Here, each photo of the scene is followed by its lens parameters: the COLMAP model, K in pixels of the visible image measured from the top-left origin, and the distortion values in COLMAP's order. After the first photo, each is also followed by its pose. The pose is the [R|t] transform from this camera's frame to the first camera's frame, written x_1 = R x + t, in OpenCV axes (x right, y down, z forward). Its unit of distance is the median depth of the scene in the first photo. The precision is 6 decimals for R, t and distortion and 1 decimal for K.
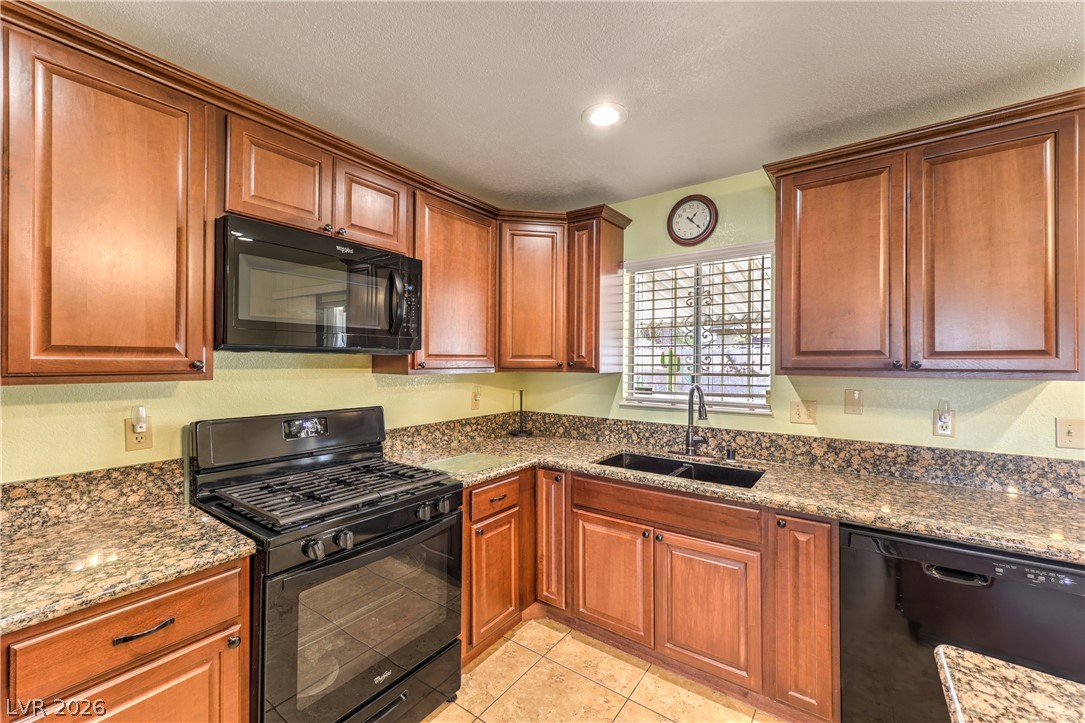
lens RADIAL K [[440.2, 0, 541.6], [0, 440.2, 359.1], [0, 0, 1]] dist [0.003181, 0.000664]
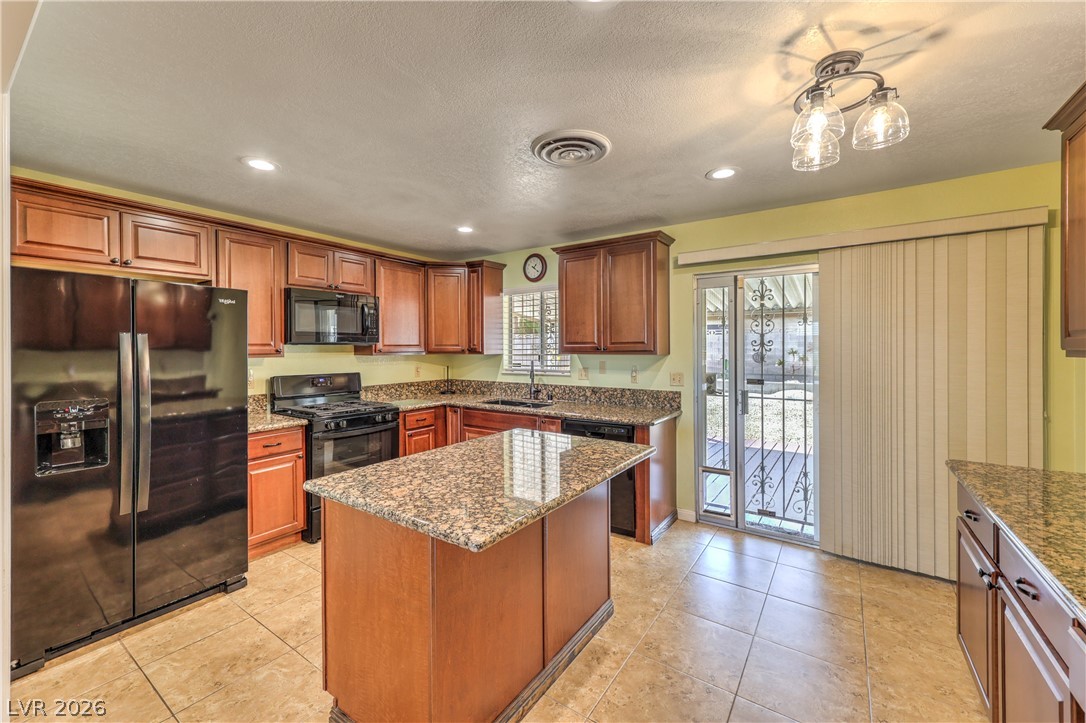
lens RADIAL K [[440.6, 0, 539.4], [0, 440.6, 351.6], [0, 0, 1]] dist [0.003181, 0.000664]
pose [[0.999752, -0.007596, 0.020955, 0.341717], [0.007337, 0.999896, 0.012403, -0.000282], [-0.021047, -0.012246, 0.999703, -0.836777]]
